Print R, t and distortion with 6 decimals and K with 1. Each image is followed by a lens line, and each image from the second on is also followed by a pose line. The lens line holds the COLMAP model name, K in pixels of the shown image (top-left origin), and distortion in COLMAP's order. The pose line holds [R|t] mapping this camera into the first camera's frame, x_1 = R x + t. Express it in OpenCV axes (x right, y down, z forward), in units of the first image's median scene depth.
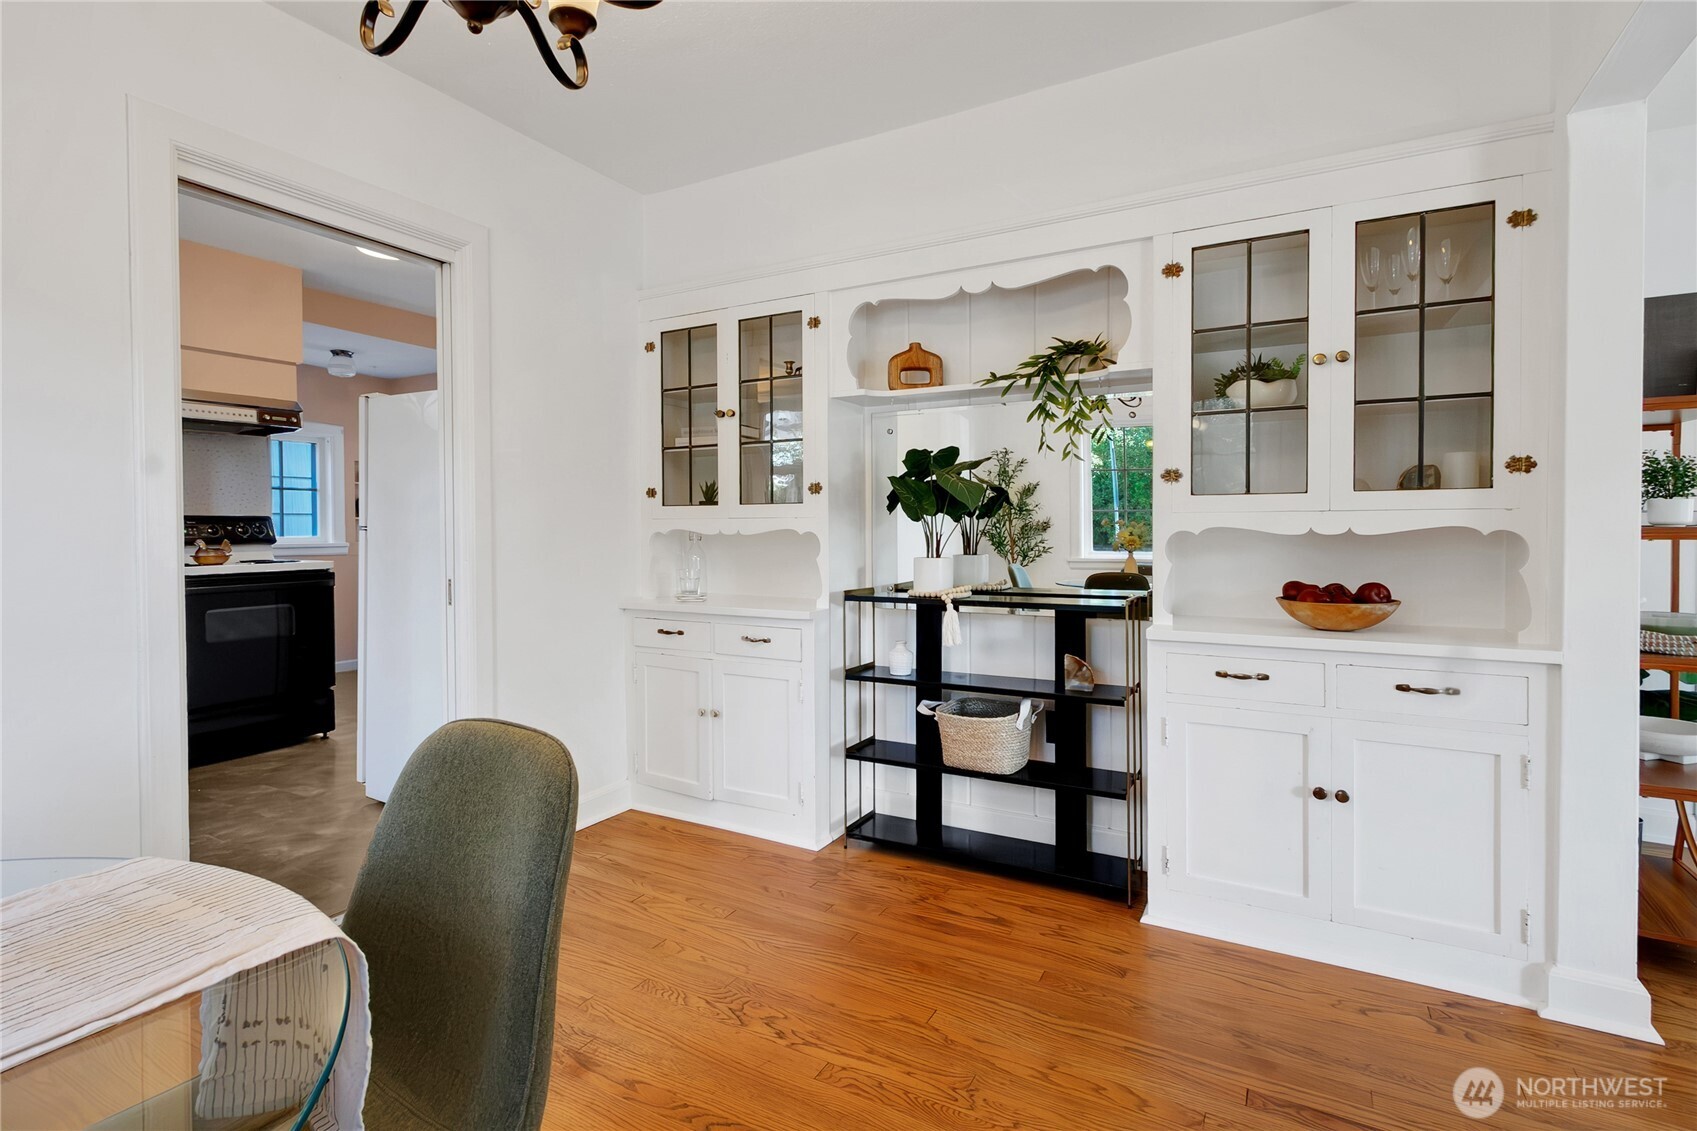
lens RADIAL K [[783.3, 0, 831.1], [0, 783.3, 536.2], [0, 0, 1]] dist [0.002270, 0.000238]
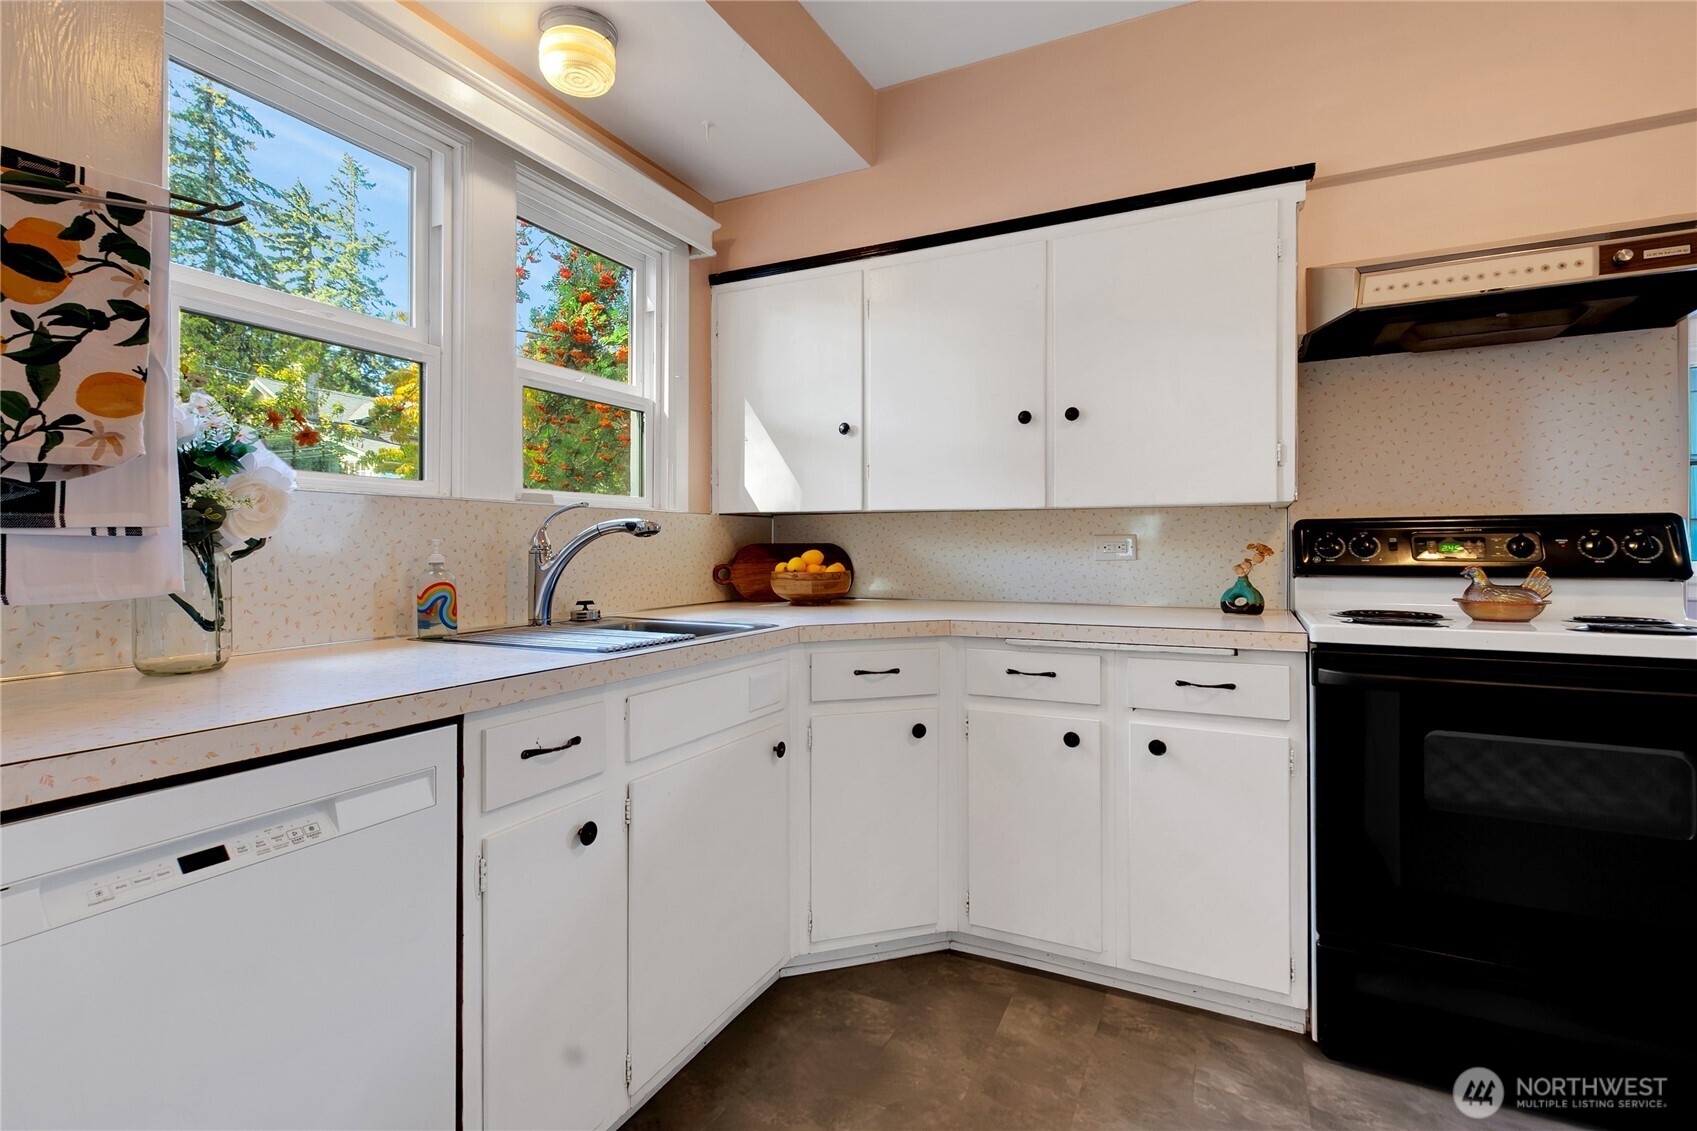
lens RADIAL K [[802.5, 0, 794.4], [0, 802.5, 544.0], [0, 0, 1]] dist [0.005732, -0.000050]
pose [[0.004974, -0.002476, -0.999985, -0.322042], [-0.007559, 0.999968, -0.002514, -0.004695], [0.999959, 0.007571, 0.004955, 0.589253]]
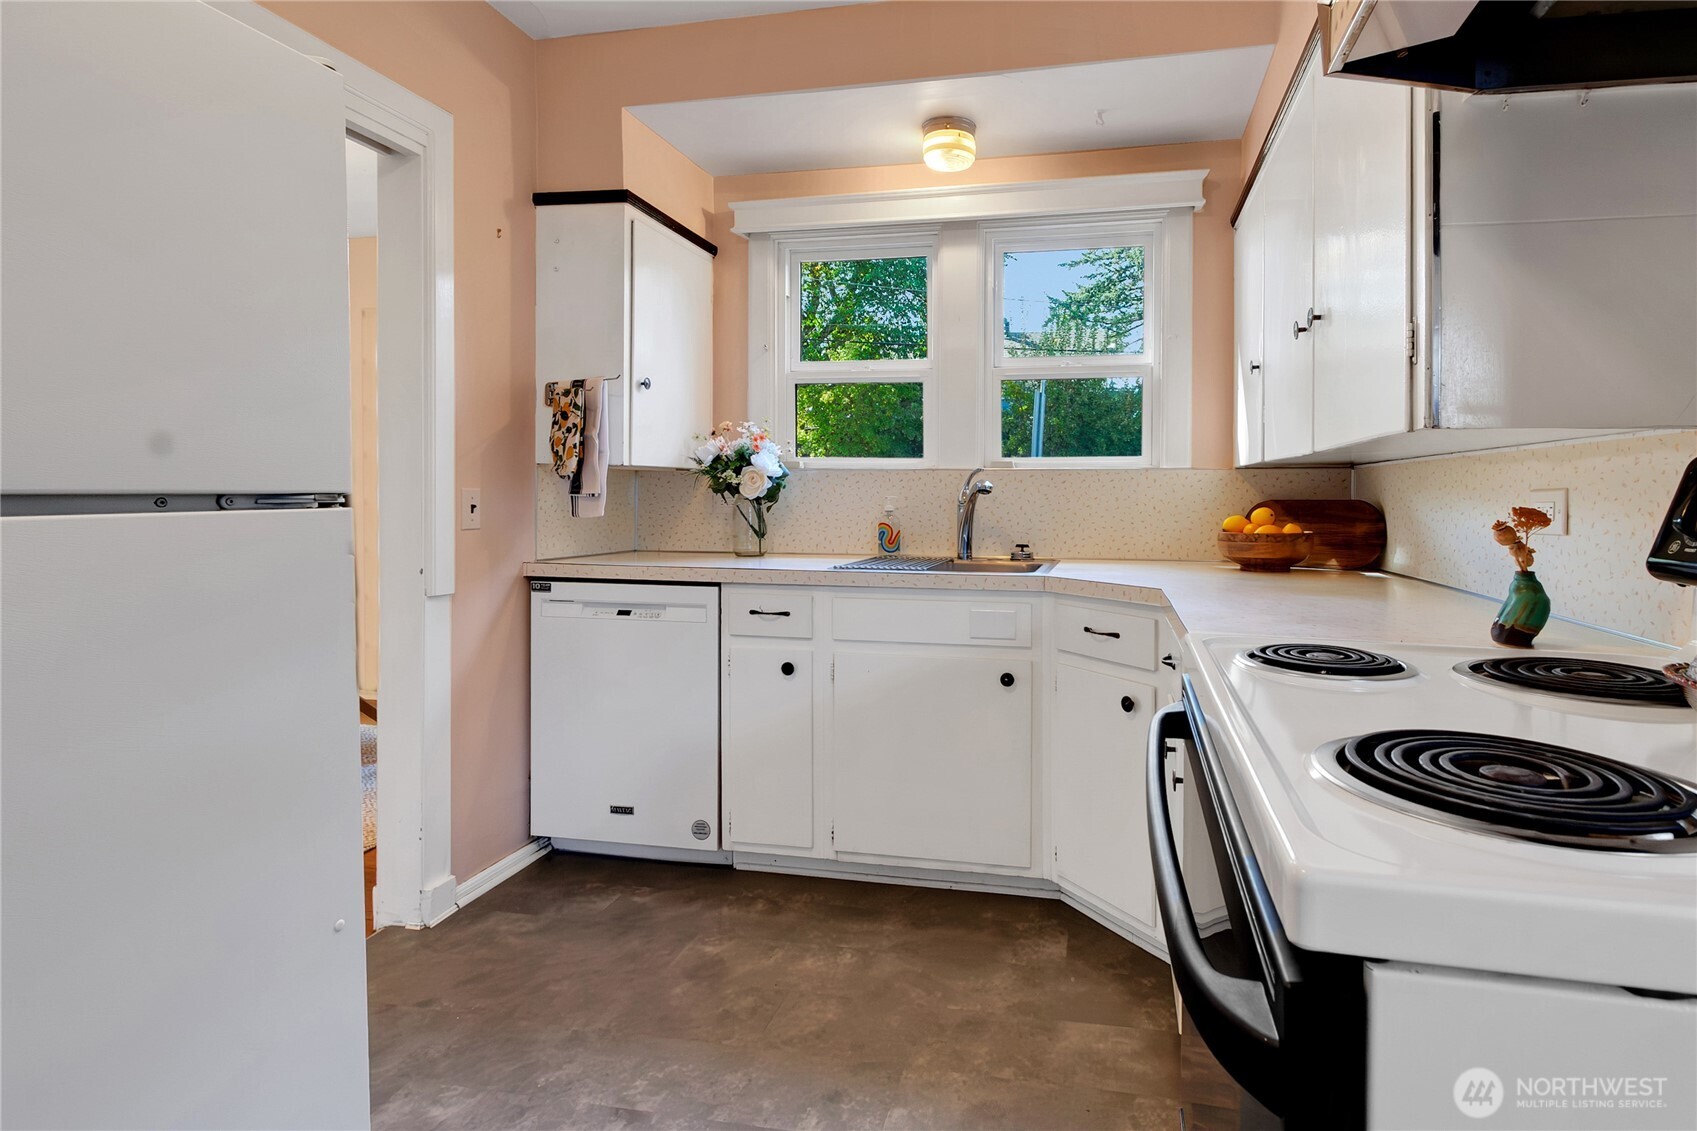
lens RADIAL K [[841.0, 0, 947.3], [0, 841.0, 501.3], [0, 0, 1]] dist [0.000566, 0.000221]
pose [[-0.951697, -0.002061, -0.307031, -0.586346], [-0.007110, 0.999857, 0.015324, -0.014009], [0.306956, 0.016767, -0.951576, 1.121166]]
